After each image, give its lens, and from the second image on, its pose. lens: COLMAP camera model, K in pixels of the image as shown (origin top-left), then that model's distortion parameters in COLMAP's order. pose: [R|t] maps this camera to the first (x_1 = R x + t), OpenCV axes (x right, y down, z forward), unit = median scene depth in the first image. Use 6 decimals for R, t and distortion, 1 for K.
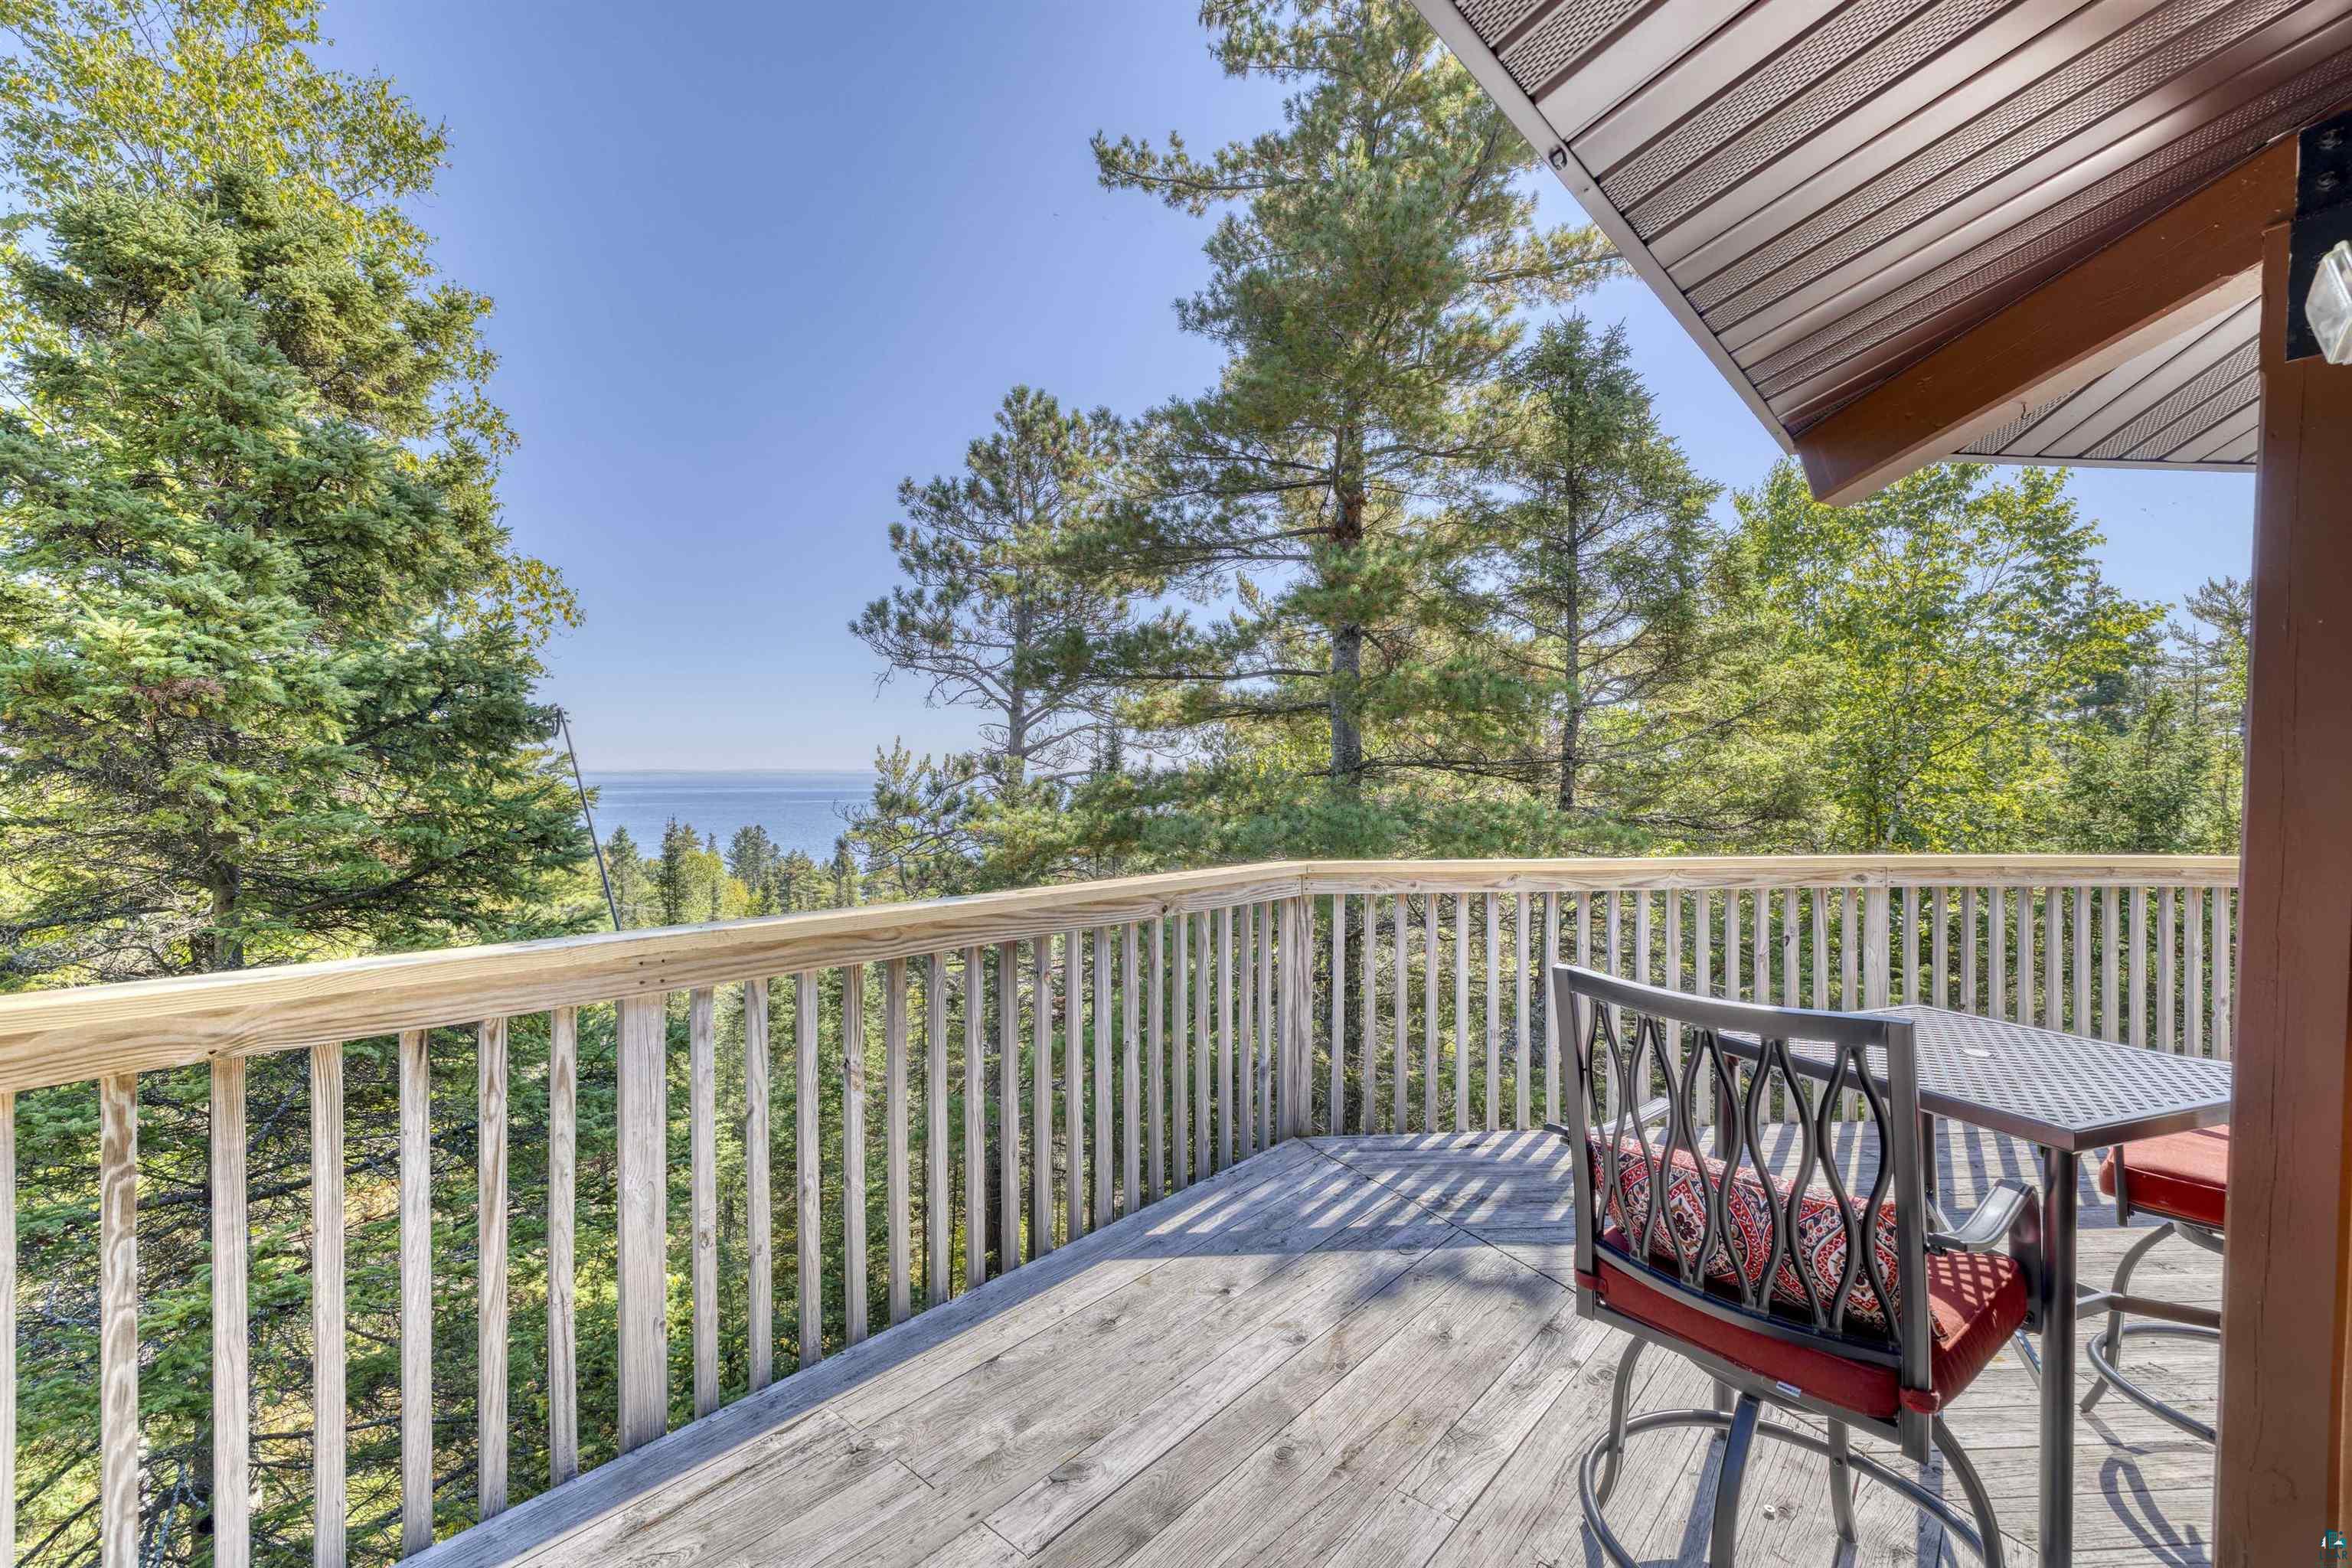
lens RADIAL K [[1022.5, 0, 1150.4], [0, 1022.5, 781.7], [0, 0, 1]] dist [-0.001936, 0.000163]
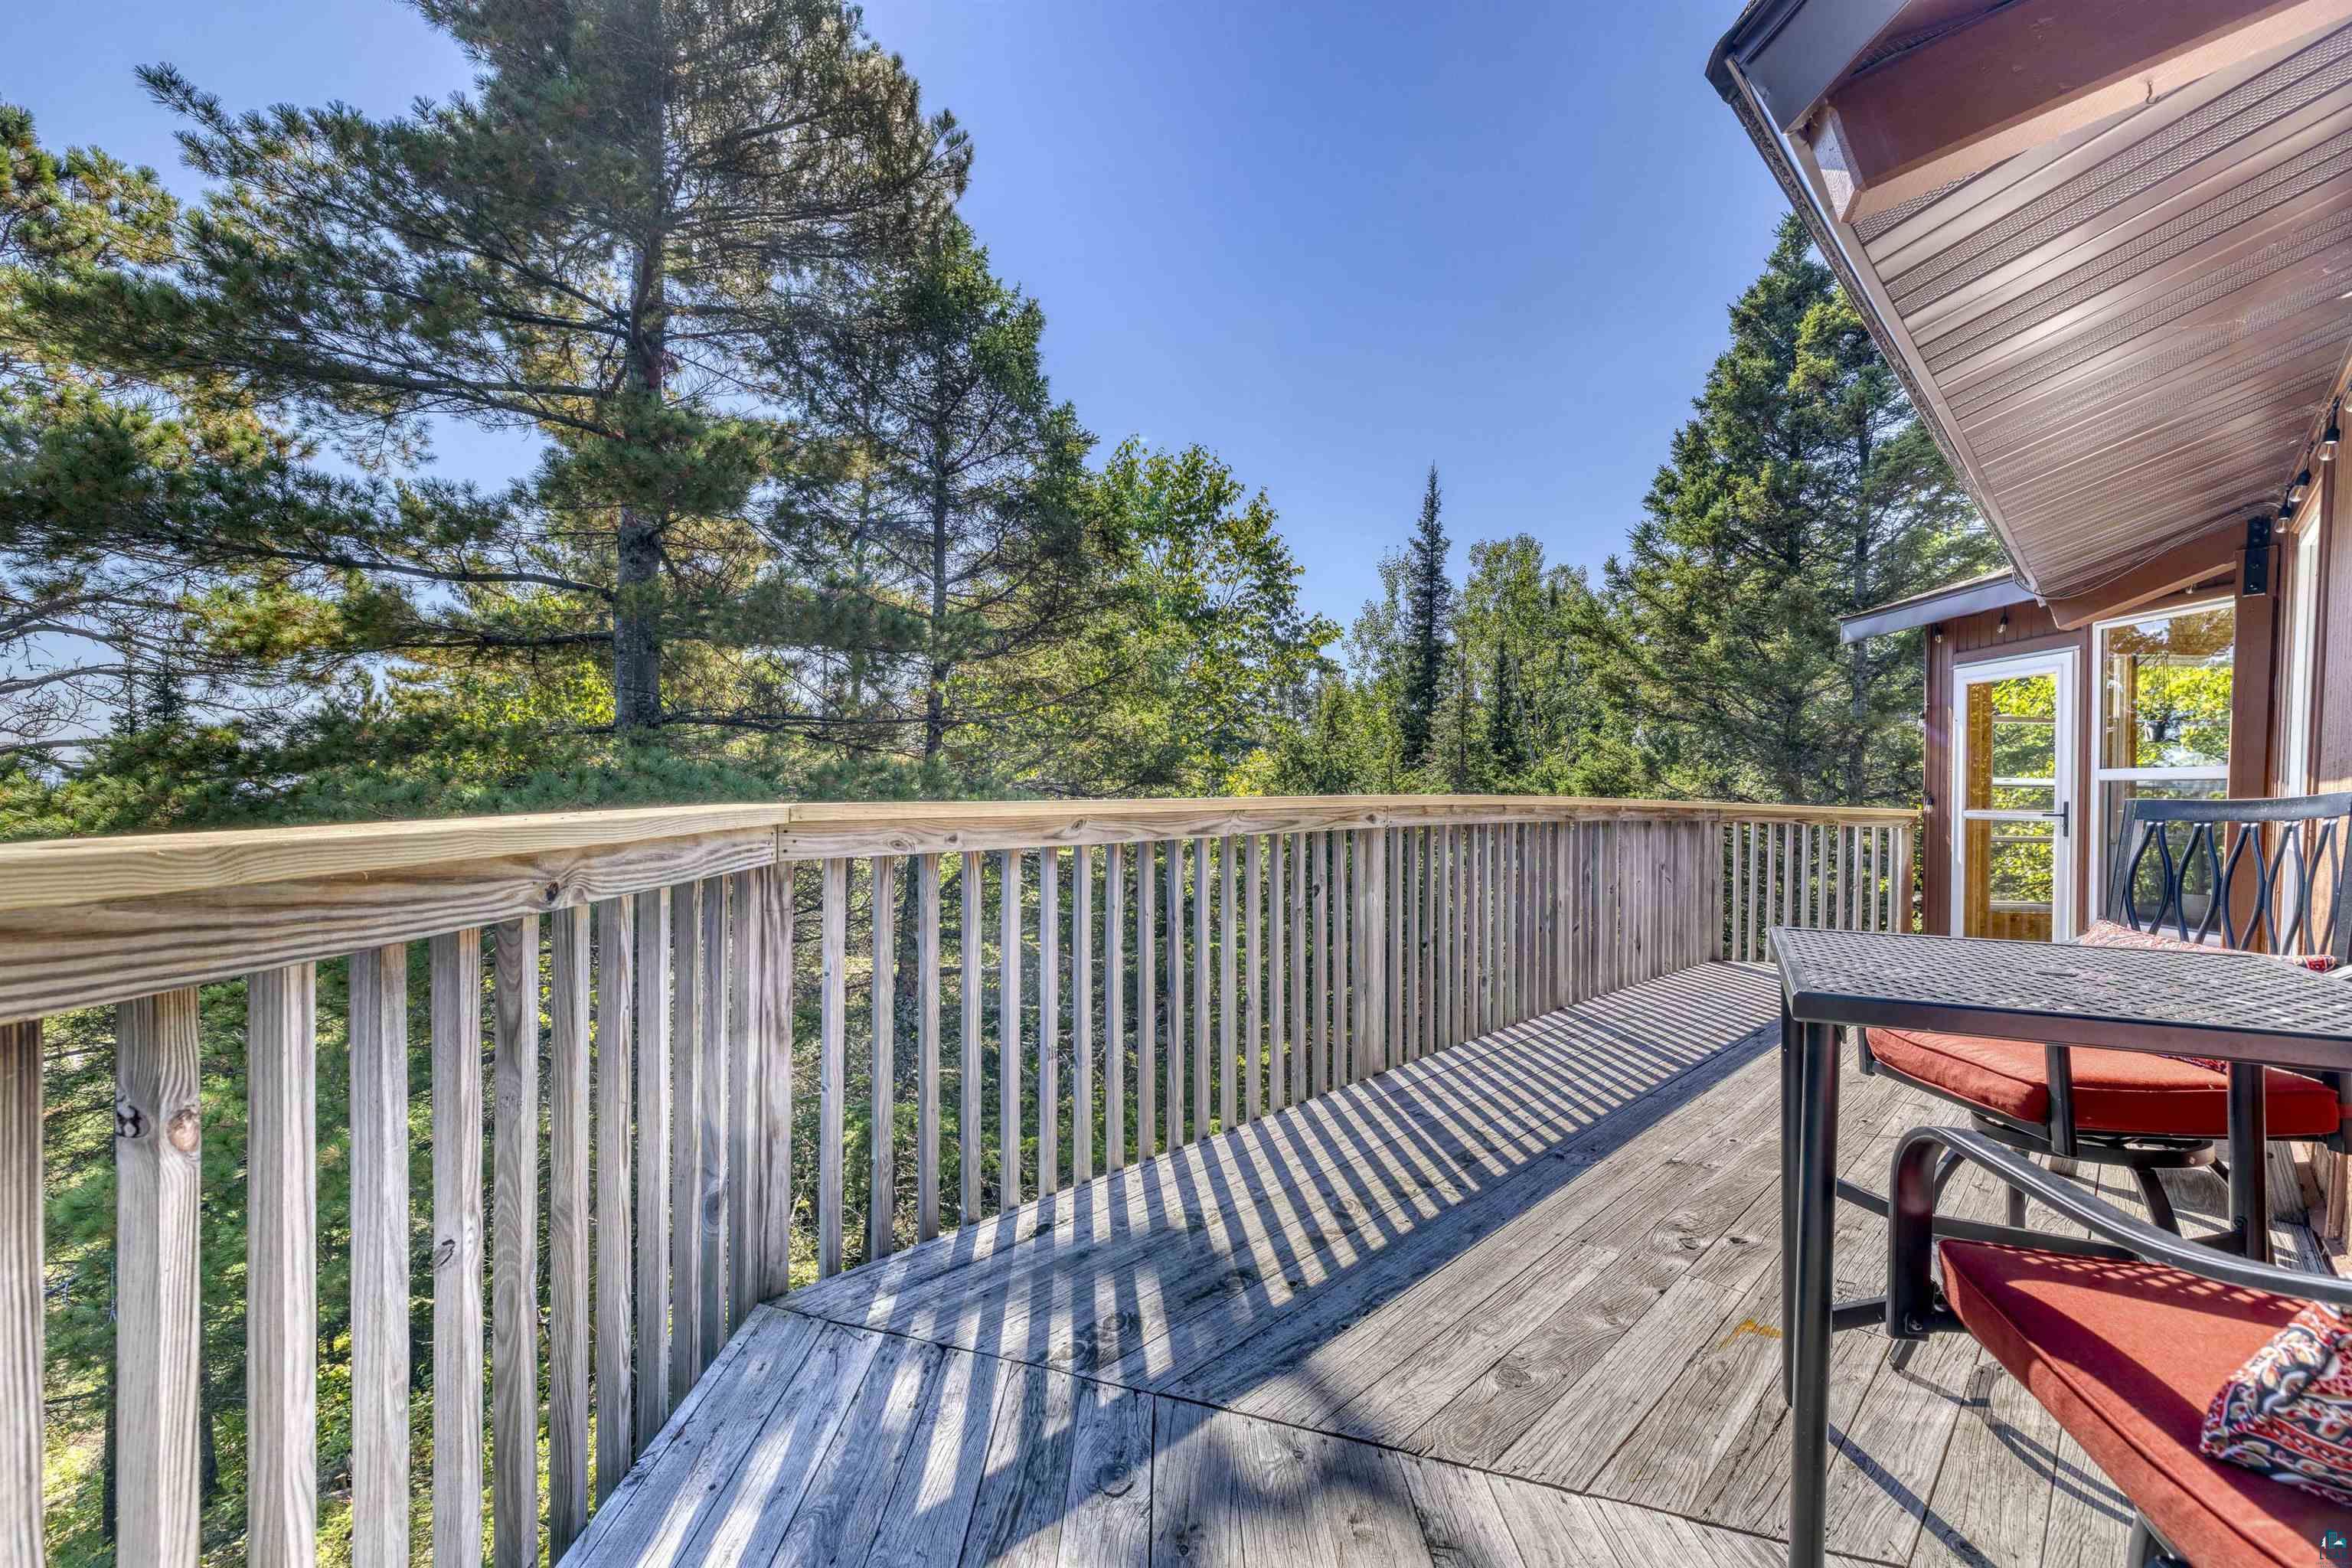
lens RADIAL K [[1037.5, 0, 1208.2], [0, 1037.5, 788.7], [0, 0, 1]] dist [-0.002129, 0.000088]
pose [[0.720161, 0.002582, 0.693802, -0.034203], [-0.006227, 0.999977, 0.002742, 0.031802], [-0.693779, -0.006295, 0.720161, 0.204019]]
